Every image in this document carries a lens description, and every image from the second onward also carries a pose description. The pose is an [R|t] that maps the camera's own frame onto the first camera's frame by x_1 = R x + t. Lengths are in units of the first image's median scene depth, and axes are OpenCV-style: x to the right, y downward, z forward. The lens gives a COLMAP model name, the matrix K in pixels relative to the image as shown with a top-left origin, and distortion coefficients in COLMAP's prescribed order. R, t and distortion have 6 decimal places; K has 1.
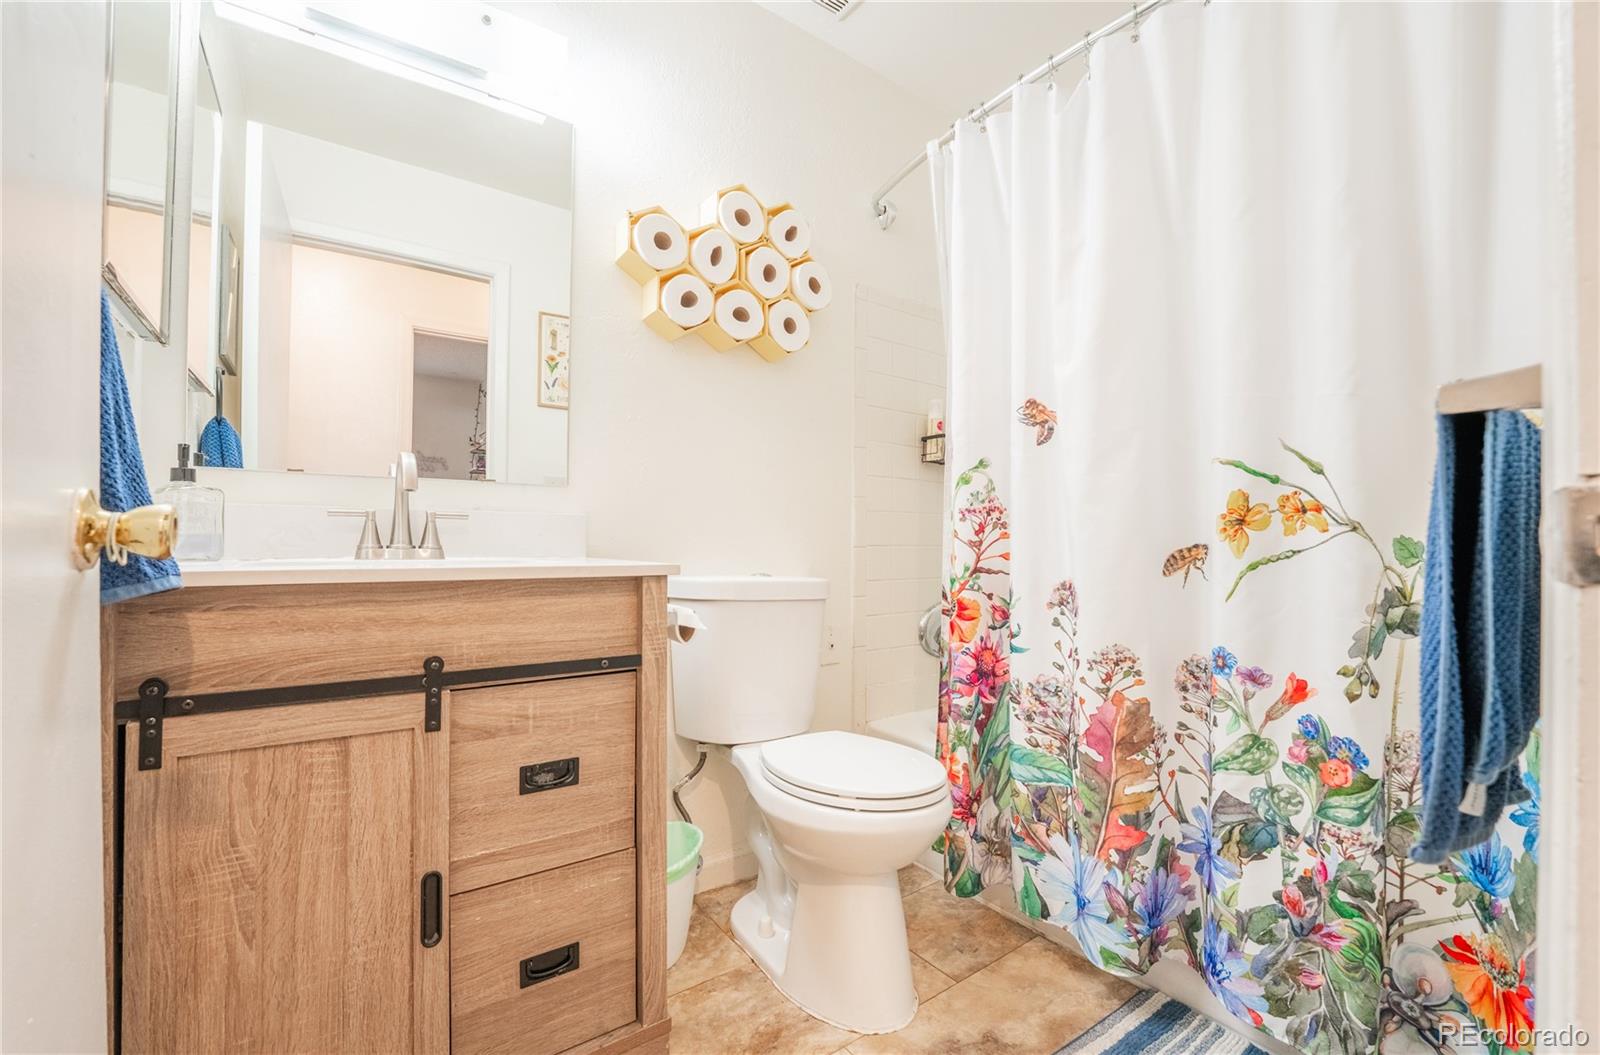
lens RADIAL K [[657.6, 0, 800.0], [0, 657.6, 527.5], [0, 0, 1]] dist [-0.030010, -0.000190]
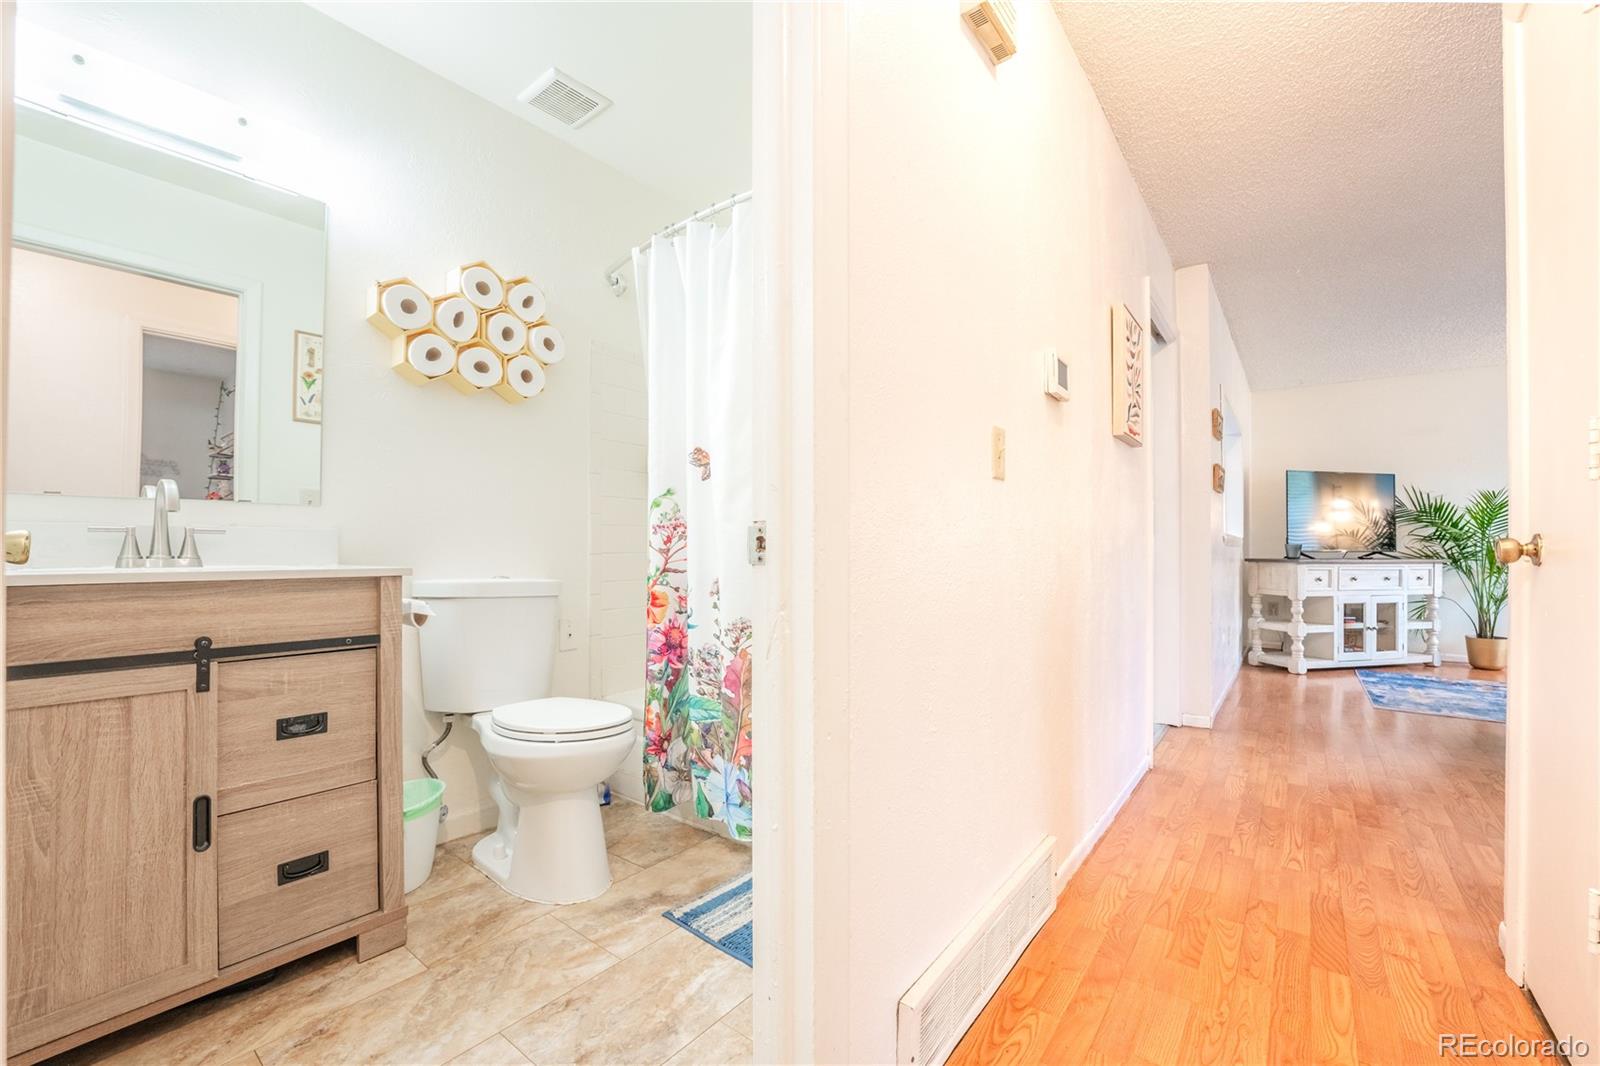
lens RADIAL K [[653.4, 0, 799.6], [0, 653.4, 536.4], [0, 0, 1]] dist [-0.033805, 0.004611]
pose [[0.959376, -0.002848, 0.282115, 0.180199], [0.002503, 0.999996, 0.001581, -0.007388], [-0.282118, -0.000810, 0.959379, -0.436764]]
